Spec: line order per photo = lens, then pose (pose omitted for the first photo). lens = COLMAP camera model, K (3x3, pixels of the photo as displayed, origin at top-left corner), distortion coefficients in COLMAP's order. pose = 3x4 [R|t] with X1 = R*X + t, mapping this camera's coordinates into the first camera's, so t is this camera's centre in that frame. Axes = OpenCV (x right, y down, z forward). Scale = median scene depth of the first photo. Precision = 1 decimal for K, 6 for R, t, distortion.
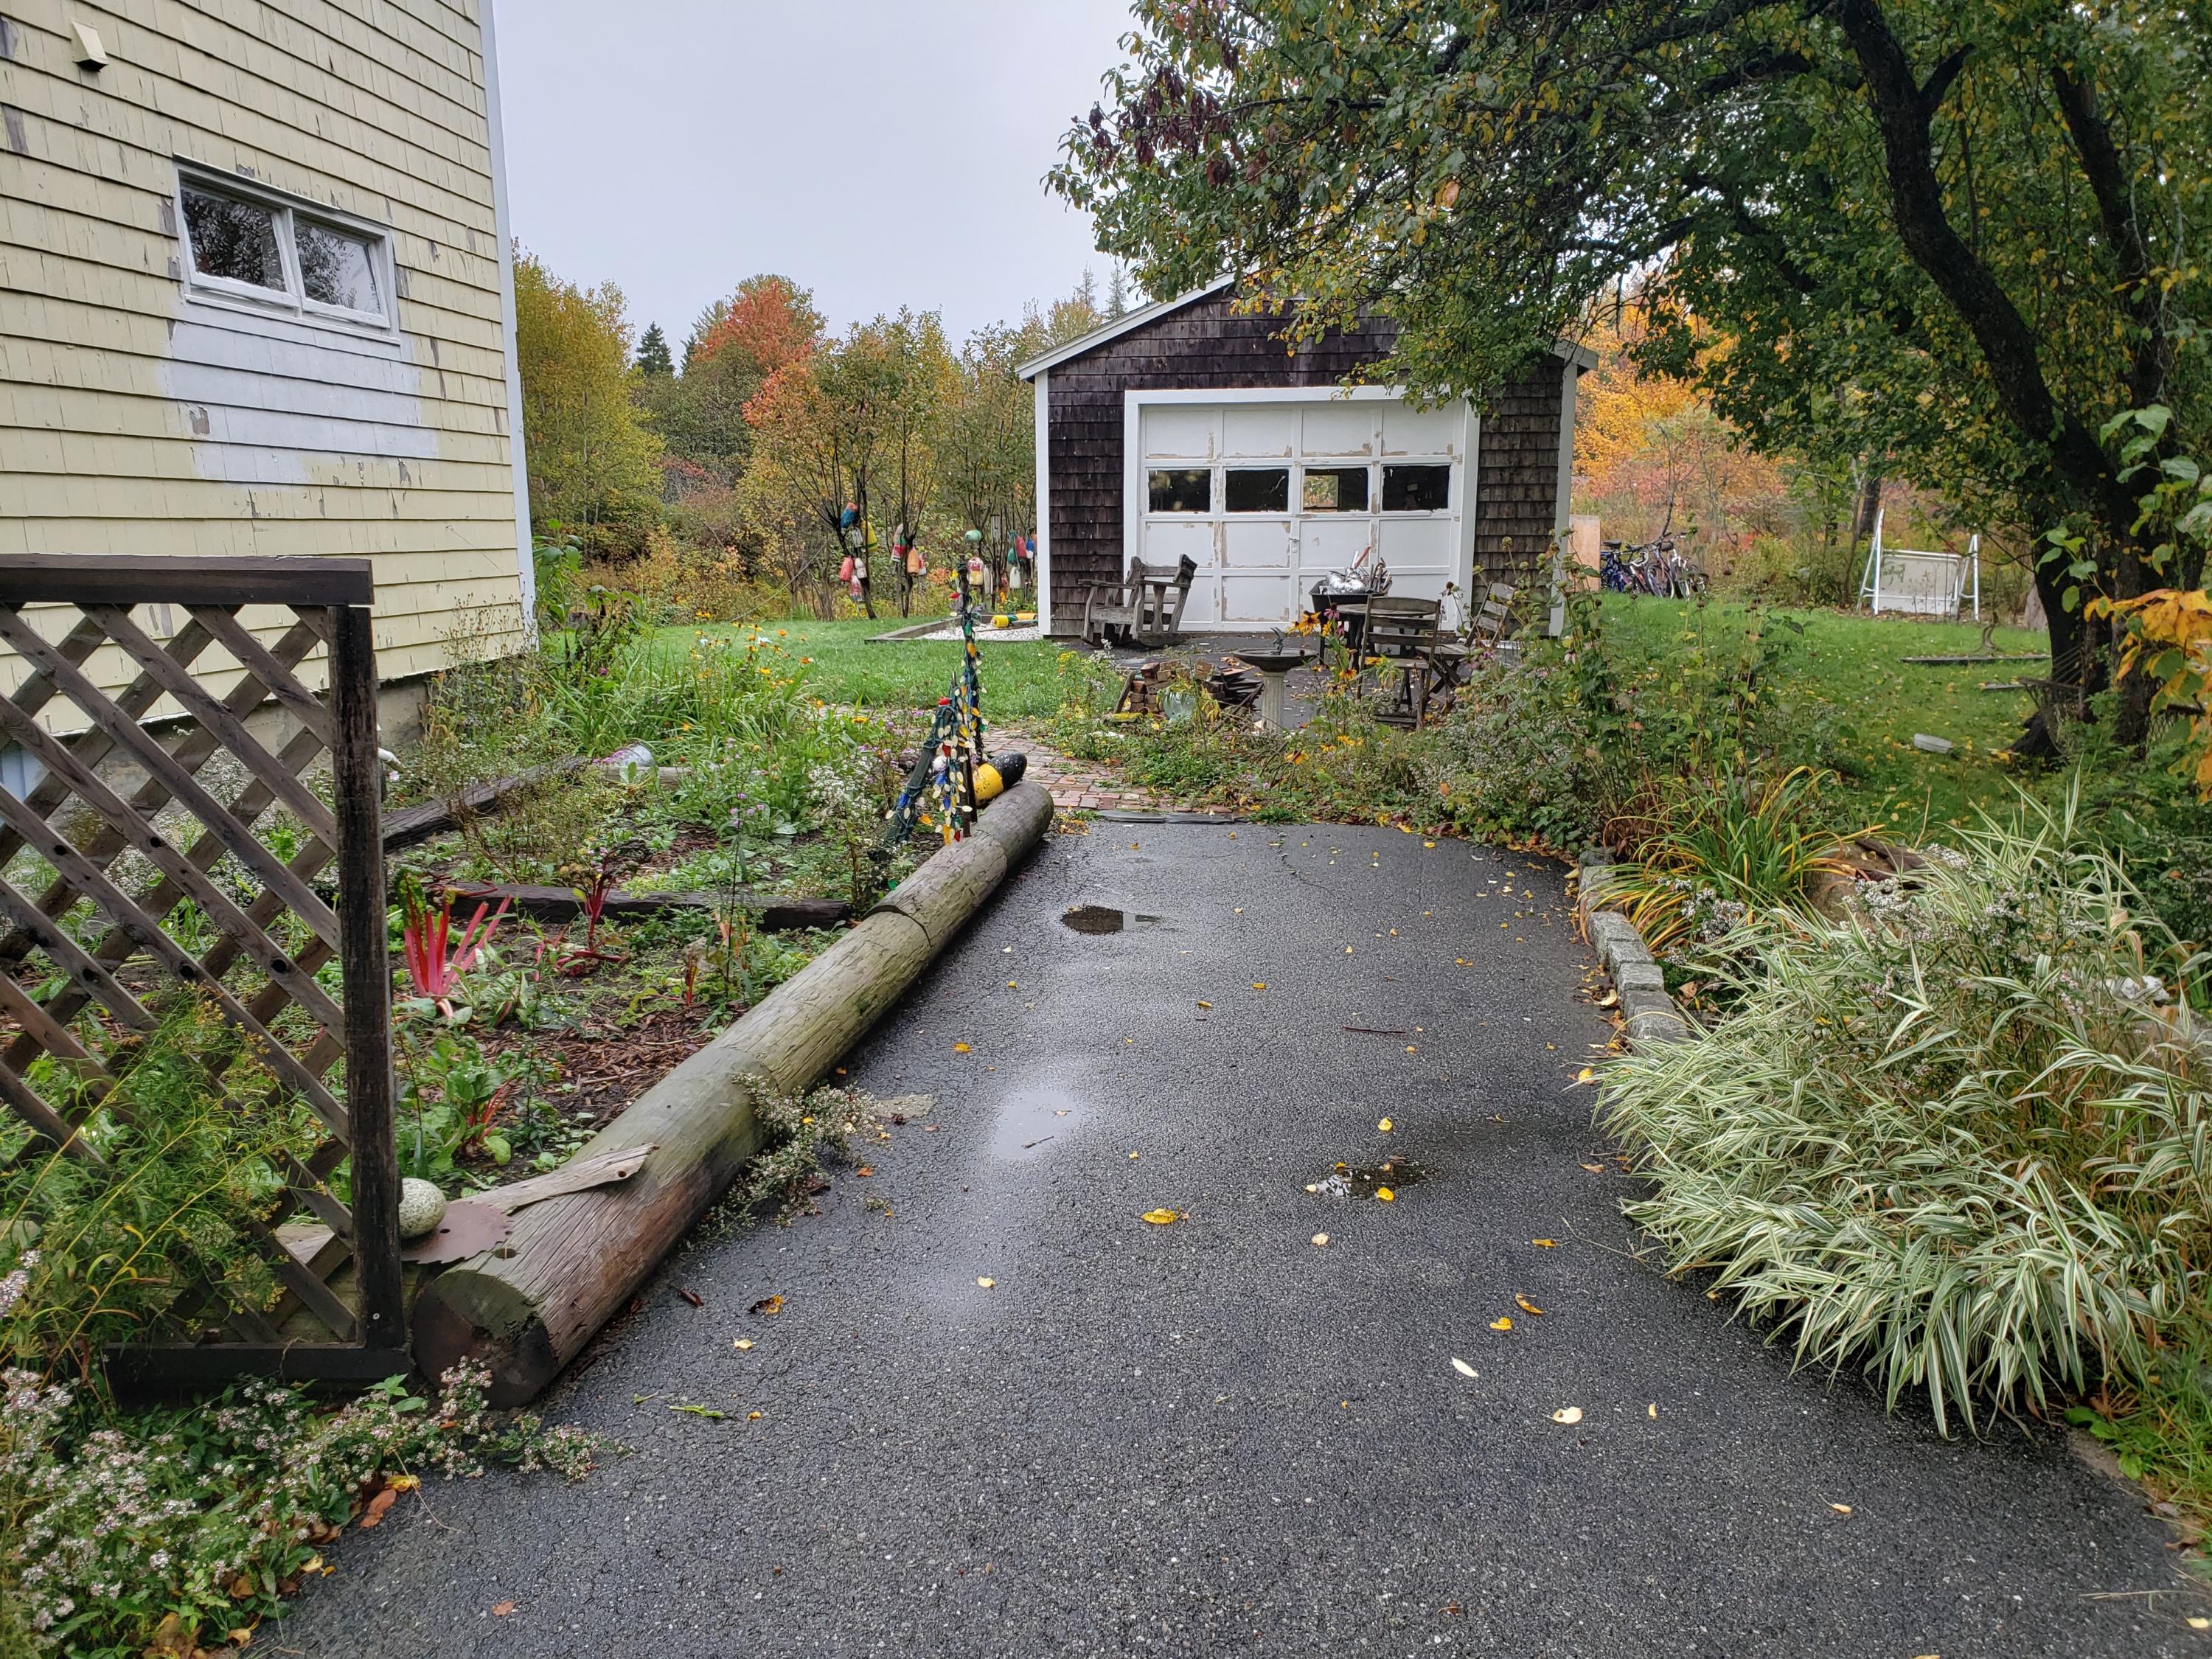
lens RADIAL K [[1674.0, 0, 1106.0], [0, 1674.0, 829.5], [0, 0, 1]] dist [0.231717, -0.000230]
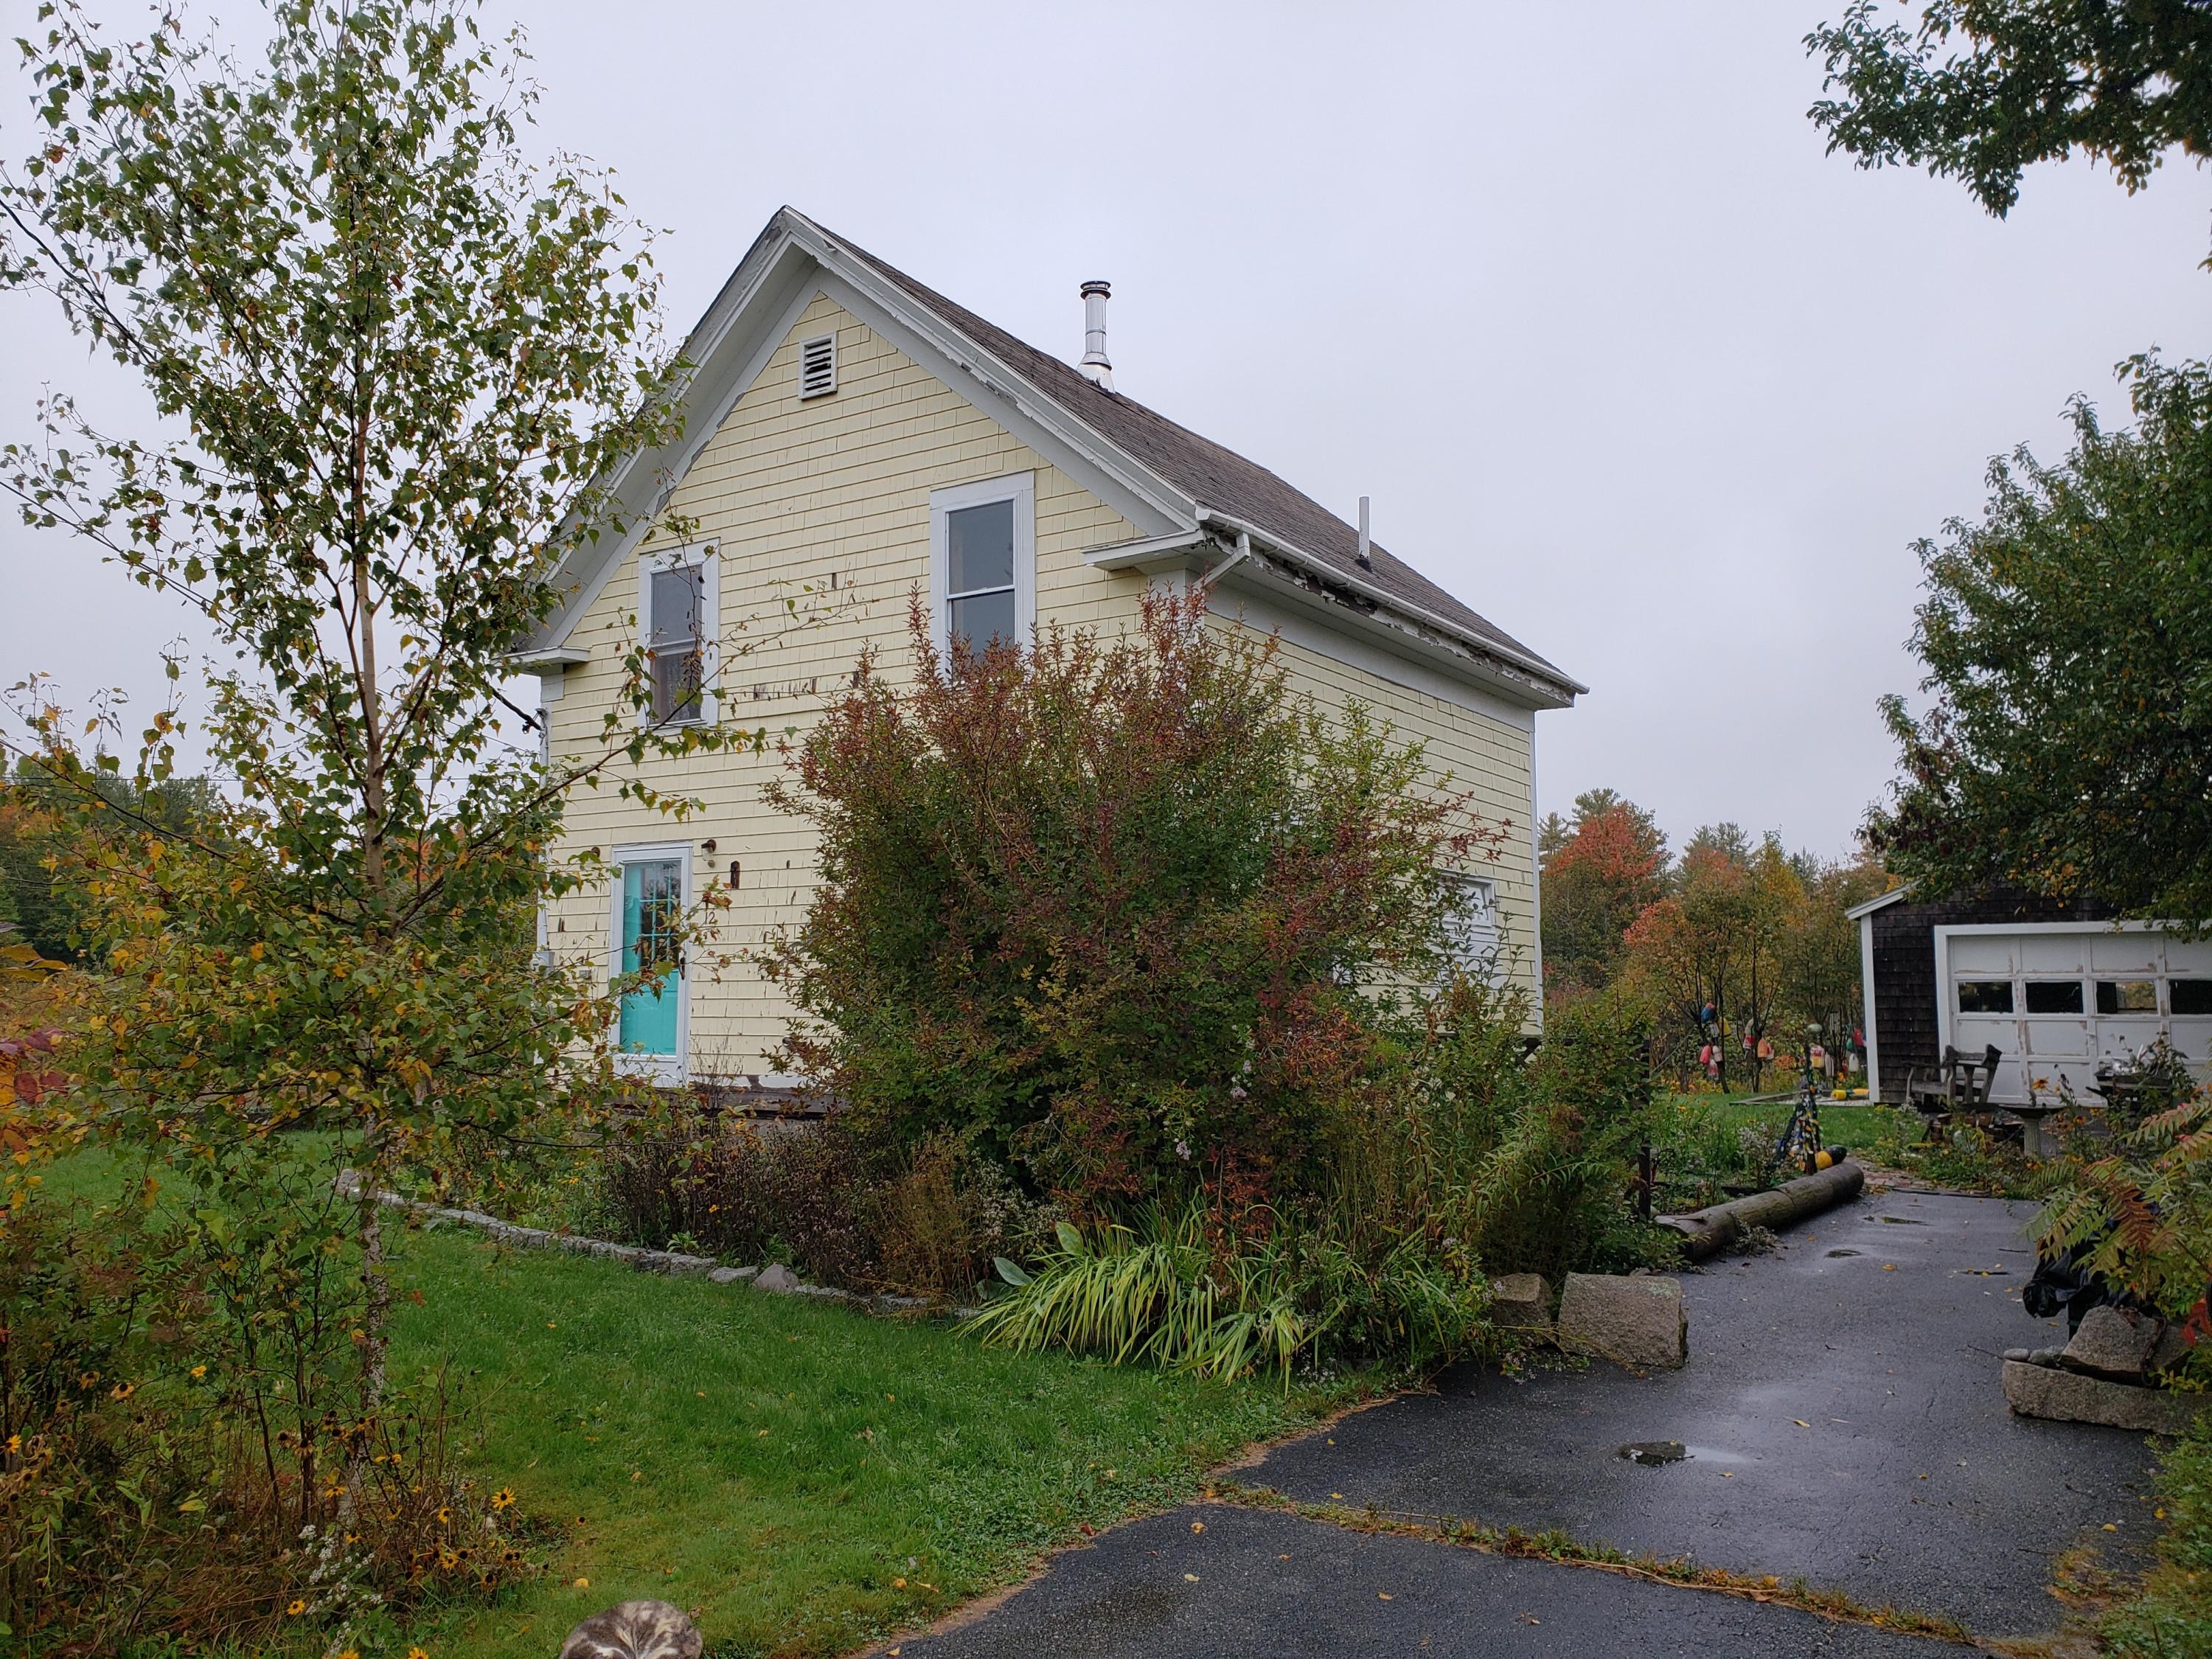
lens RADIAL K [[1706.3, 0, 1104.5], [0, 1706.3, 859.0], [0, 0, 1]] dist [0.052876, 0.000178]
pose [[0.892611, -0.039206, -0.449120, 0.040683], [-0.081520, 0.965753, -0.246324, 0.084122], [0.443397, 0.256484, 0.858845, -0.490847]]
